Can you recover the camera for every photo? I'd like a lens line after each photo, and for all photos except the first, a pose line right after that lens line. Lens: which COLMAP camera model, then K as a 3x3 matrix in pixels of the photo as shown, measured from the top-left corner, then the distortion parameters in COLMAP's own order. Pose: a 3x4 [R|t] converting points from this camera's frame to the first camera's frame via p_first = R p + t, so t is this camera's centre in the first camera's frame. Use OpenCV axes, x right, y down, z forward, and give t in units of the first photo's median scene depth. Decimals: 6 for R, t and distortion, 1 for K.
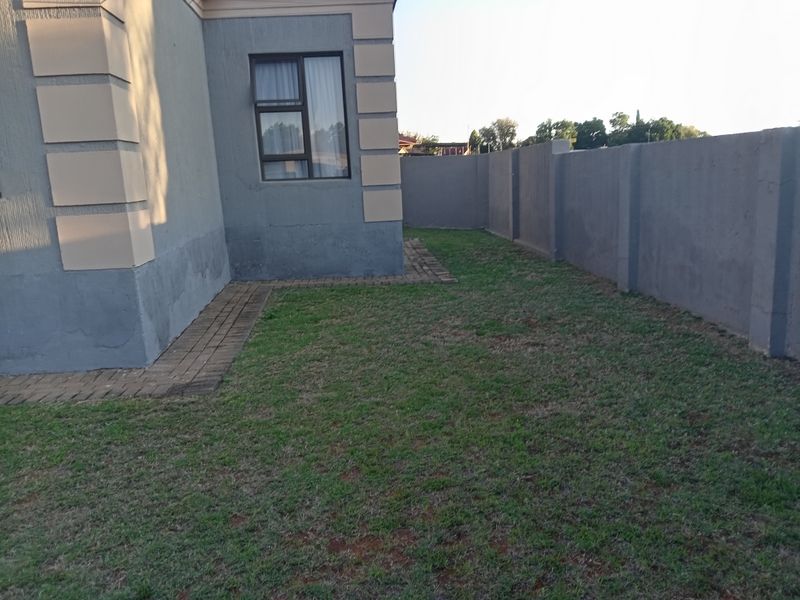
lens RADIAL K [[620.5, 0, 400.0], [0, 620.5, 300.0], [0, 0, 1]] dist [0.075830, -0.141971]
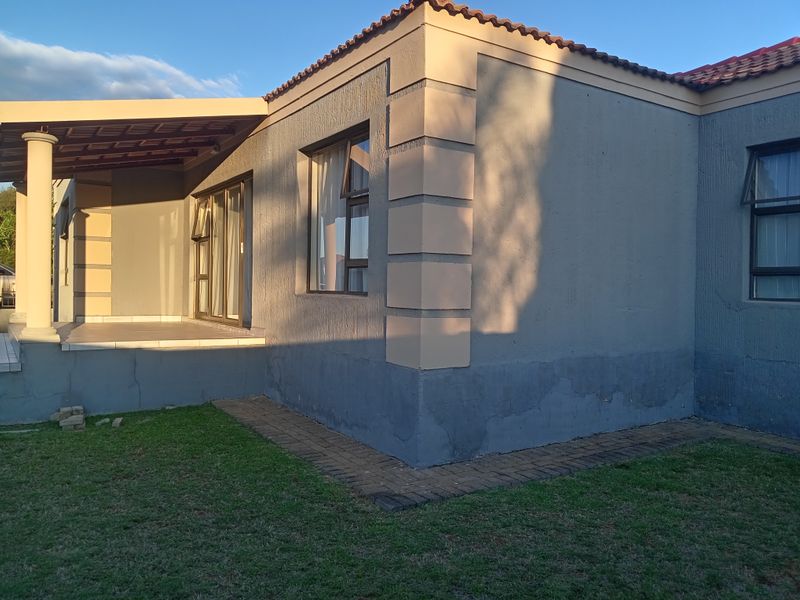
lens RADIAL K [[620.5, 0, 400.0], [0, 620.5, 300.0], [0, 0, 1]] dist [0.075830, -0.141971]
pose [[0.469969, 0.065898, -0.880220, 0.463014], [-0.212187, 0.976402, -0.040193, -0.115223], [0.856800, 0.205661, 0.472861, 0.448303]]
